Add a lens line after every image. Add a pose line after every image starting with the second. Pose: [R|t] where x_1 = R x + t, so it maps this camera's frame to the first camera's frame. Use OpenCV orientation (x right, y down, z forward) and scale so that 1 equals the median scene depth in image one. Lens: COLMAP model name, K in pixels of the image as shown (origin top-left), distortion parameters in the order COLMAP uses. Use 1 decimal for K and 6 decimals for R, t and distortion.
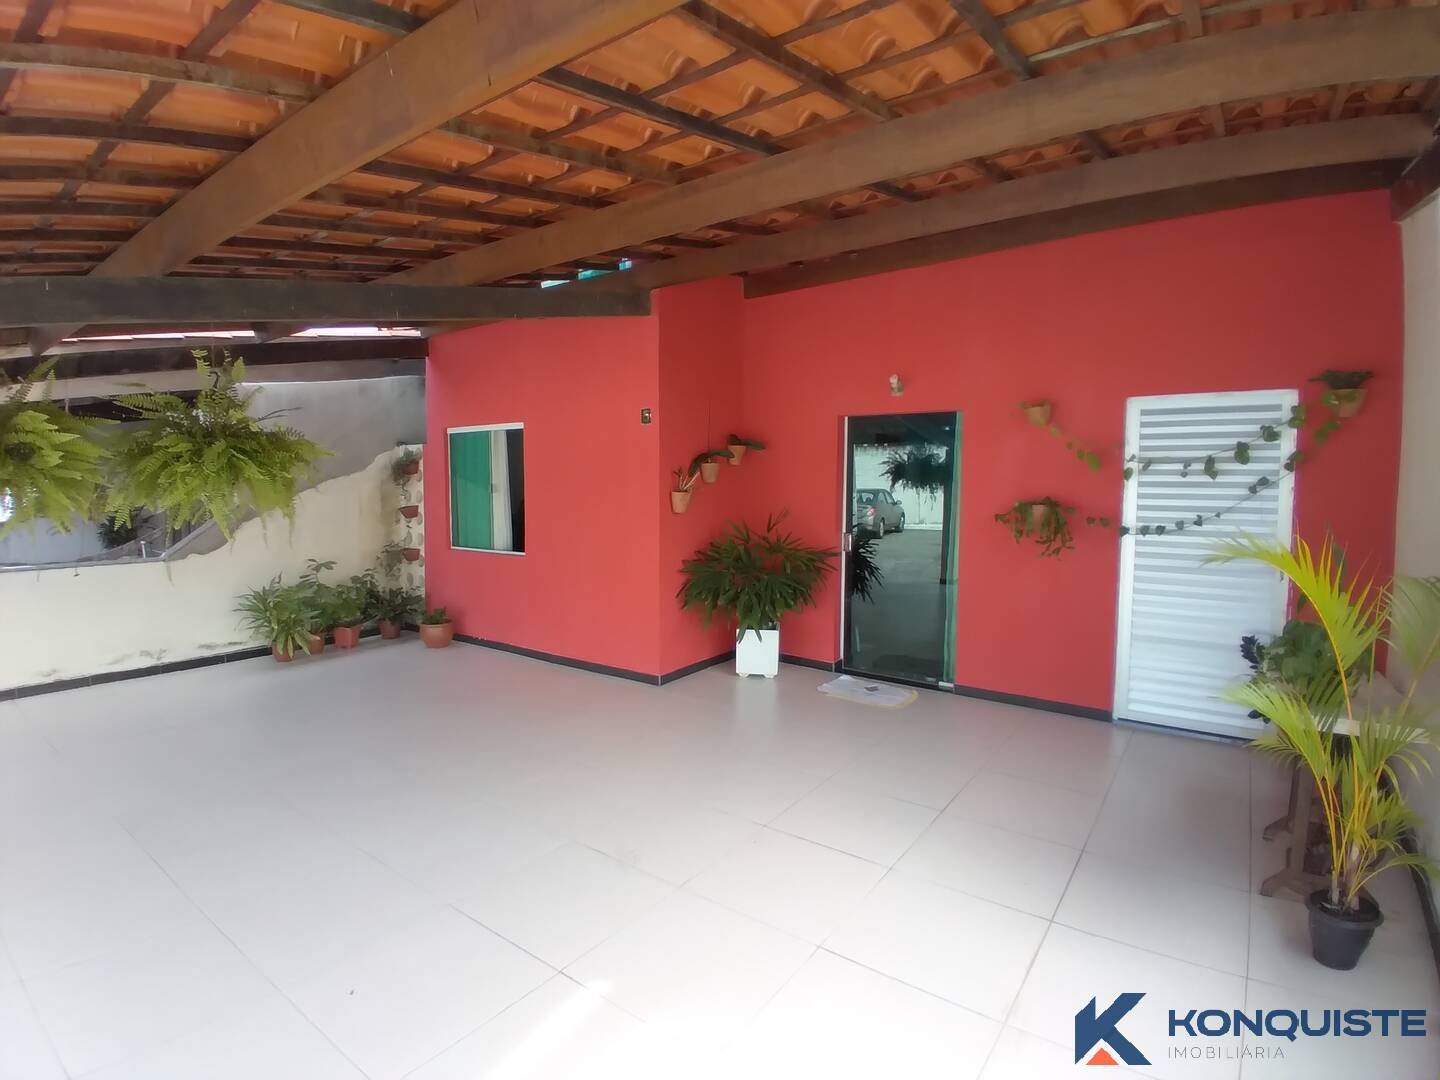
lens RADIAL K [[720.9, 0, 719.4], [0, 720.9, 534.0], [0, 0, 1]] dist [0.005656, -0.045984]
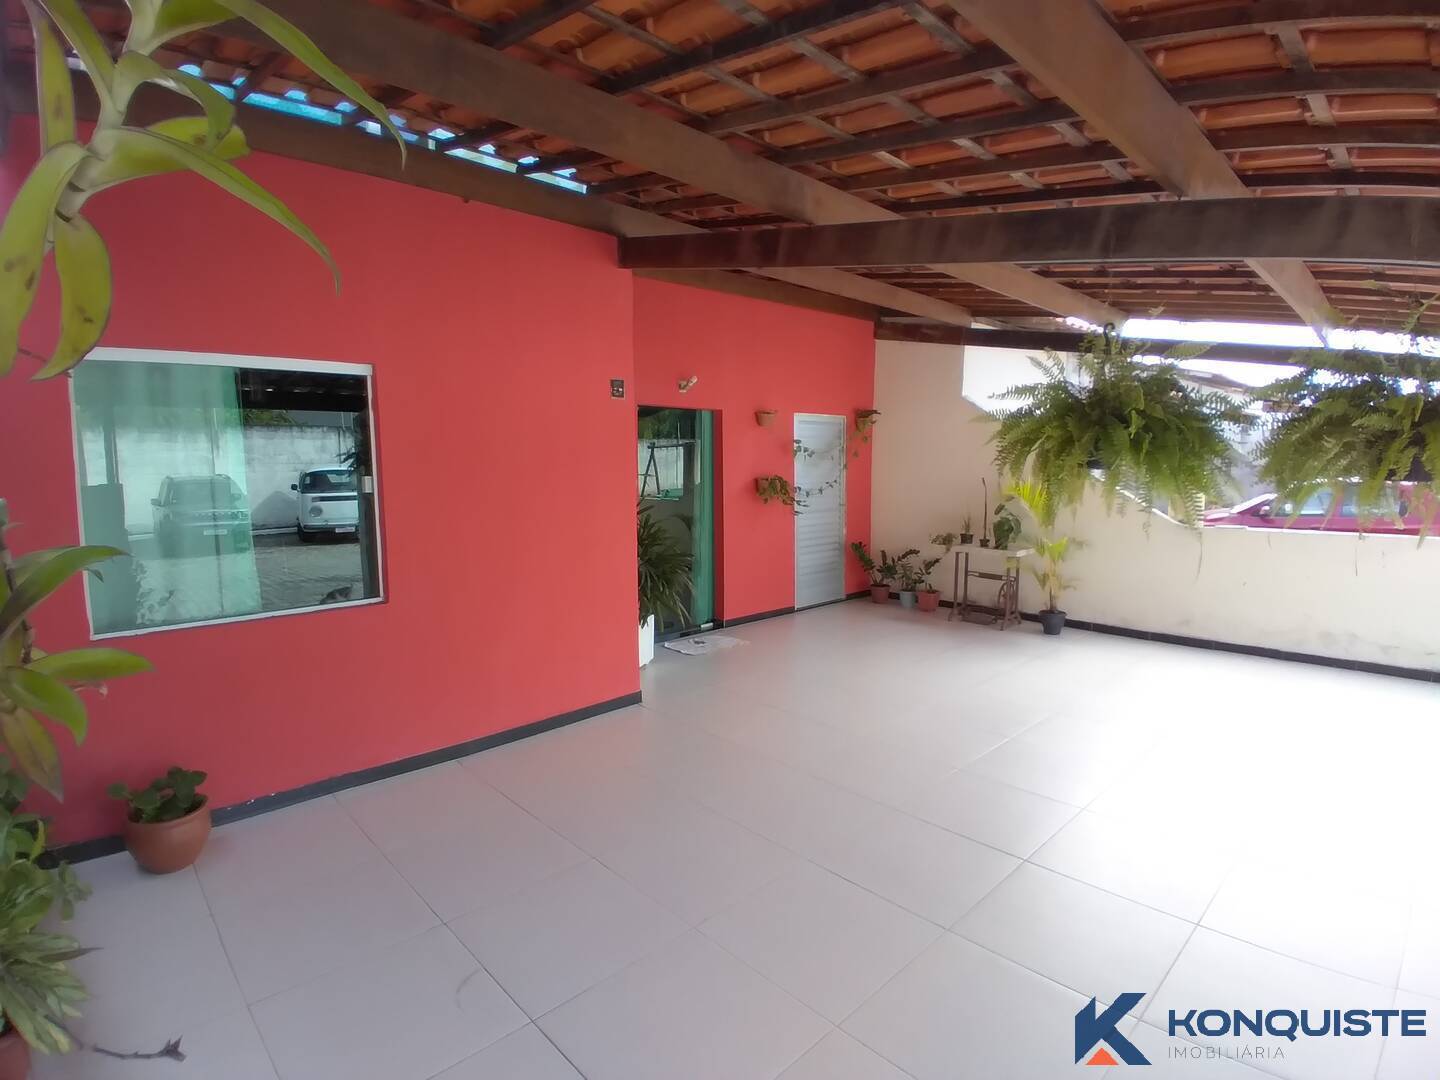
lens RADIAL K [[720.9, 0, 719.4], [0, 720.9, 534.0], [0, 0, 1]] dist [0.005656, -0.045984]
pose [[0.119761, -0.100351, 0.987718, -0.881405], [0.068659, 0.993334, 0.092596, -0.061240], [-0.990426, 0.056727, 0.125853, 0.785760]]
